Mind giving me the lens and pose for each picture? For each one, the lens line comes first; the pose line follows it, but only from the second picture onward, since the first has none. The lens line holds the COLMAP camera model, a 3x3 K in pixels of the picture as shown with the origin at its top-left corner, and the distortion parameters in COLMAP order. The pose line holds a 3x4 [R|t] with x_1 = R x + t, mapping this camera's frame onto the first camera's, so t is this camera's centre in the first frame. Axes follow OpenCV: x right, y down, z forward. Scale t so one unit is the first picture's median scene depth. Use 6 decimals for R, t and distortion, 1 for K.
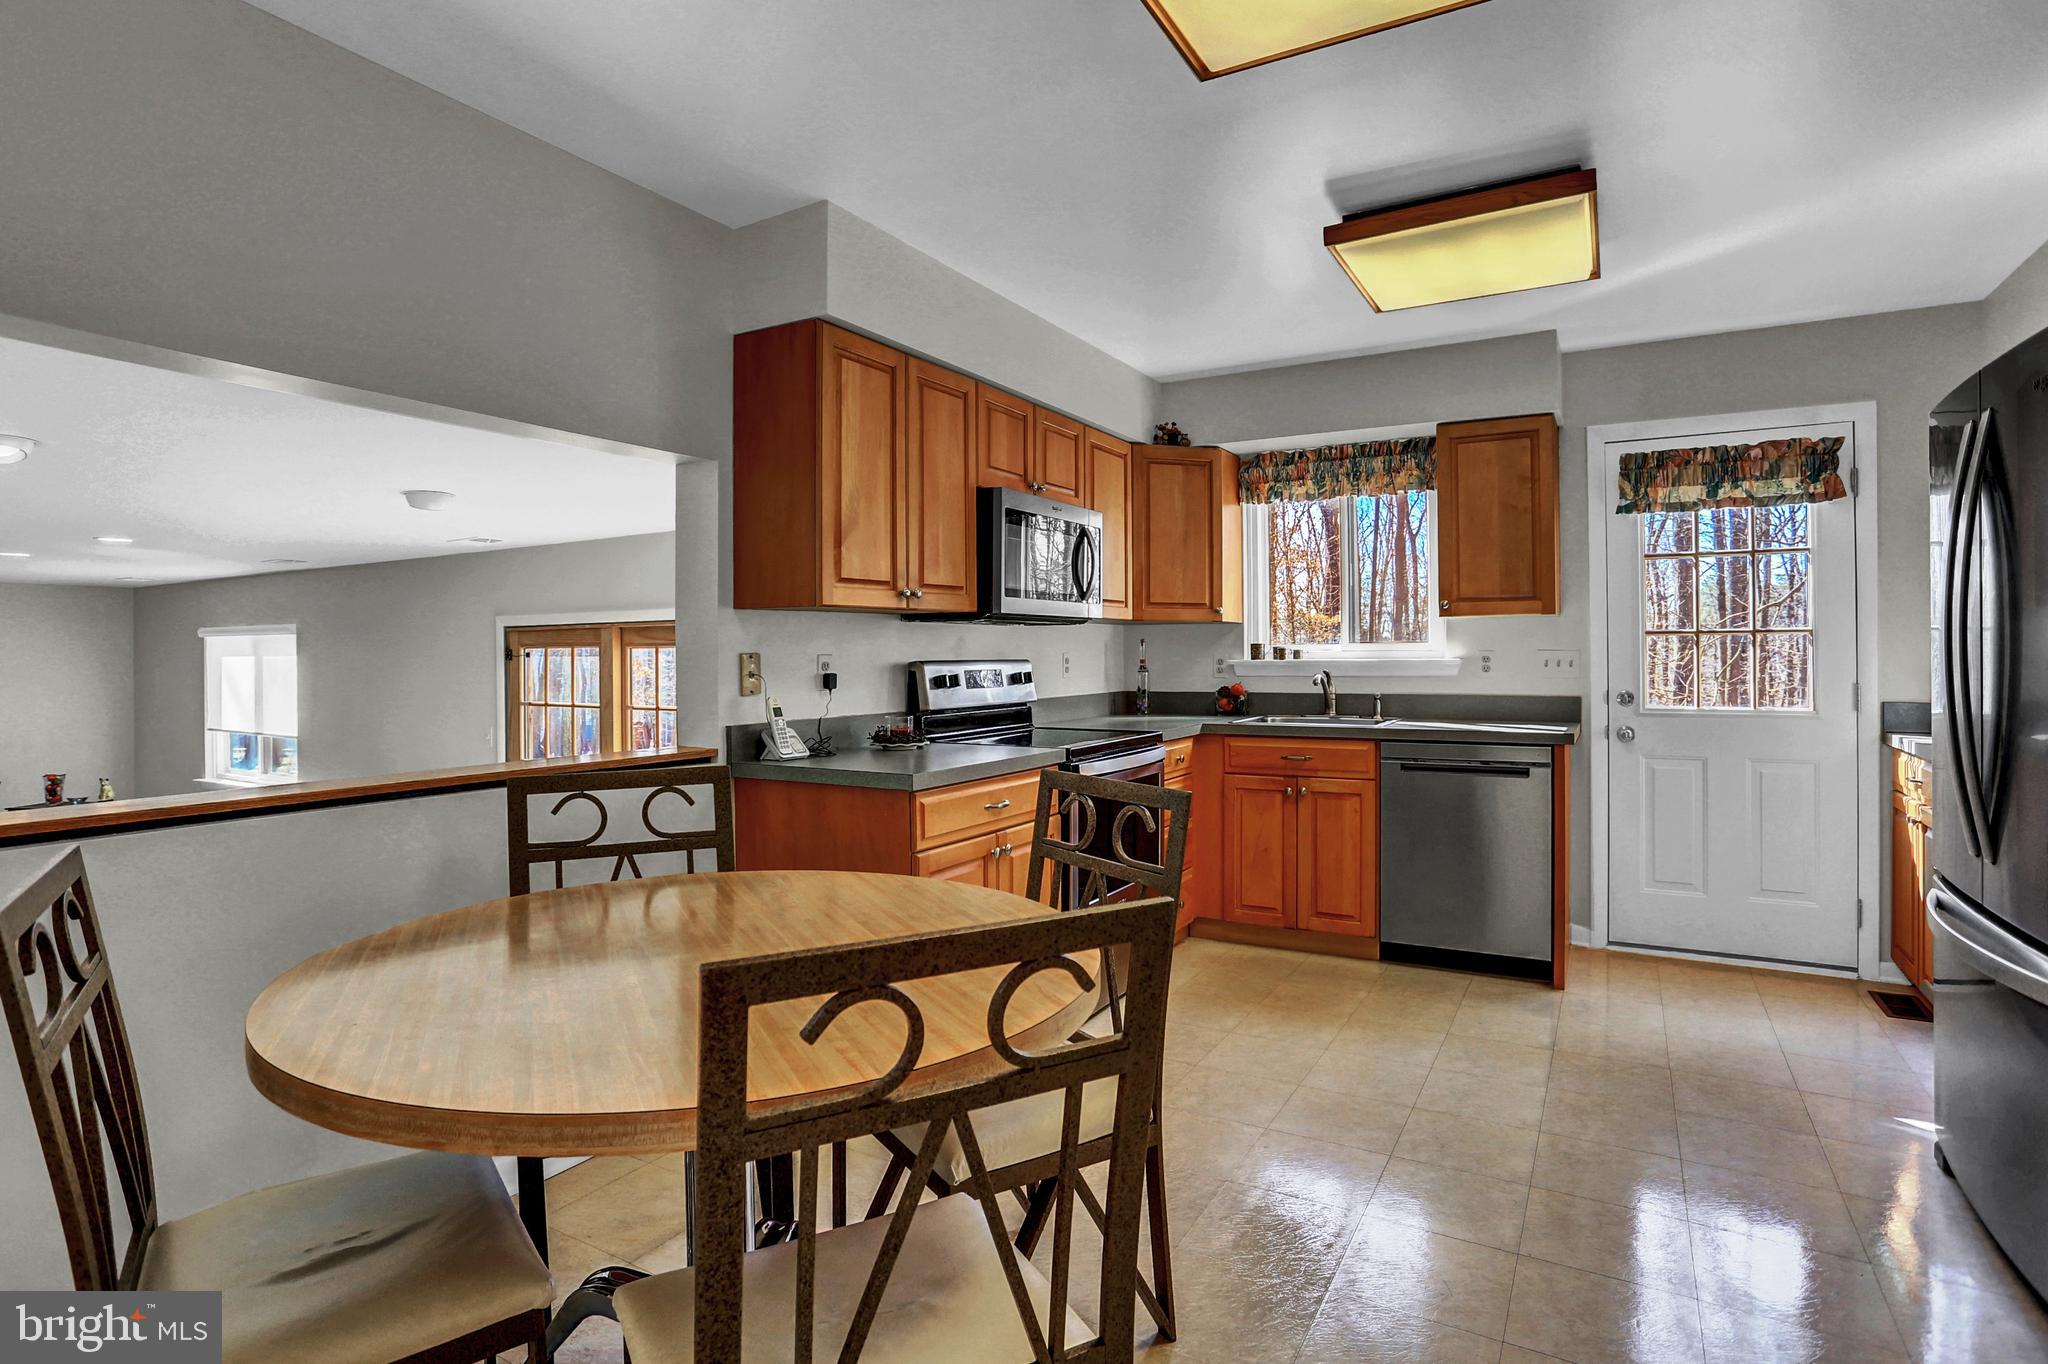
lens RADIAL K [[1071.5, 0, 1031.5], [0, 1071.5, 644.9], [0, 0, 1]] dist [-0.015587, 0.000033]
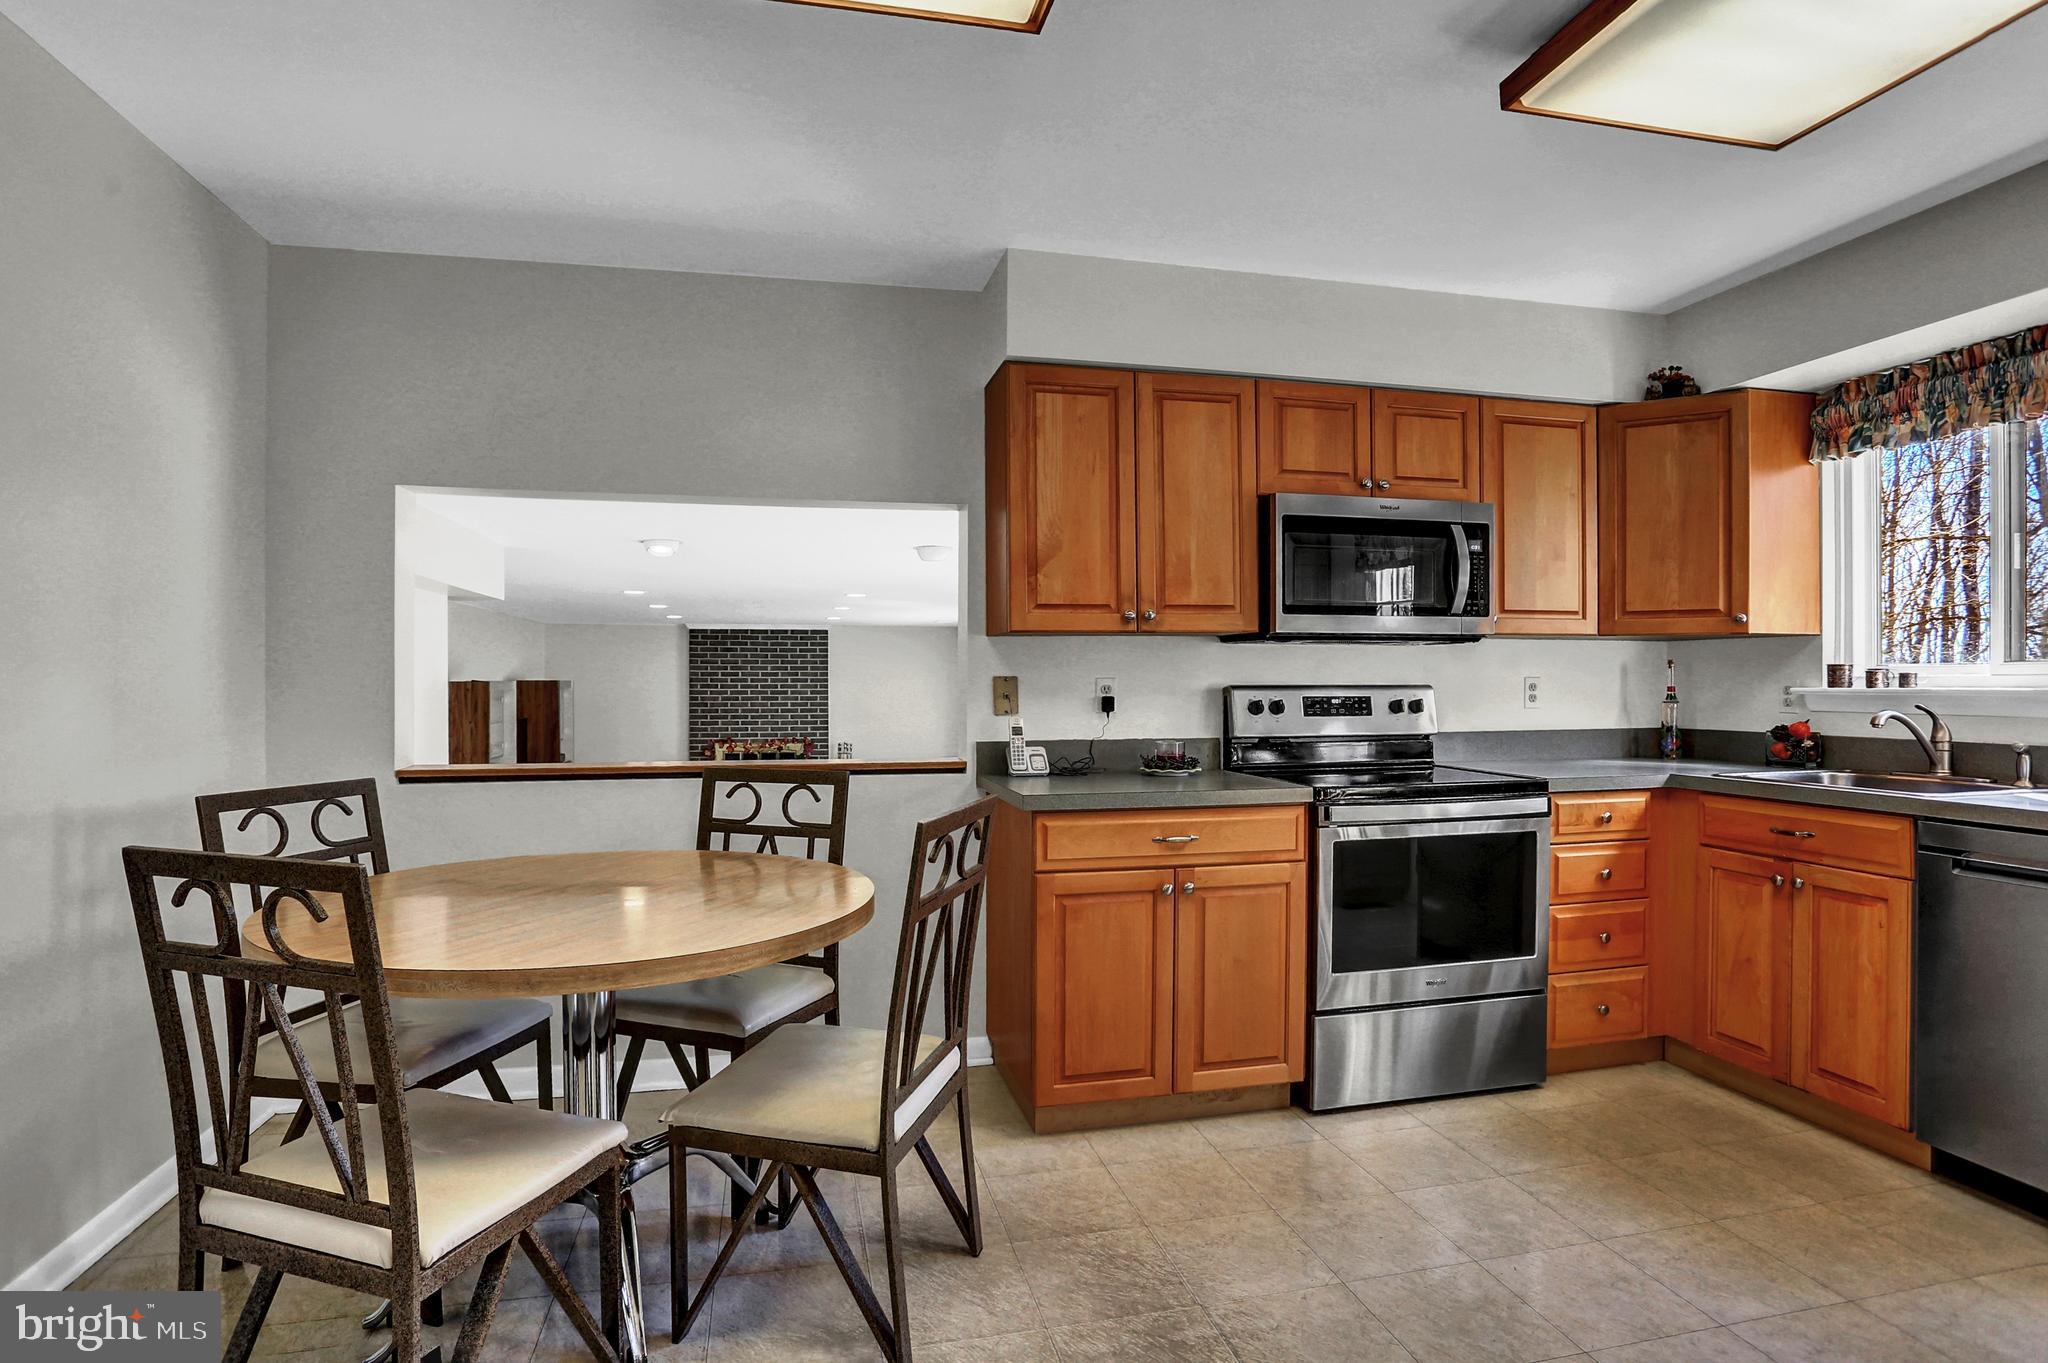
lens RADIAL K [[1044.4, 0, 1019.1], [0, 1044.4, 690.8], [0, 0, 1]] dist [-0.046028, 0.018805]
pose [[0.679831, 0.008162, -0.733323, 0.396503], [0.003880, 0.999884, 0.014726, 0.004851], [0.733358, -0.012856, 0.679721, 0.210646]]
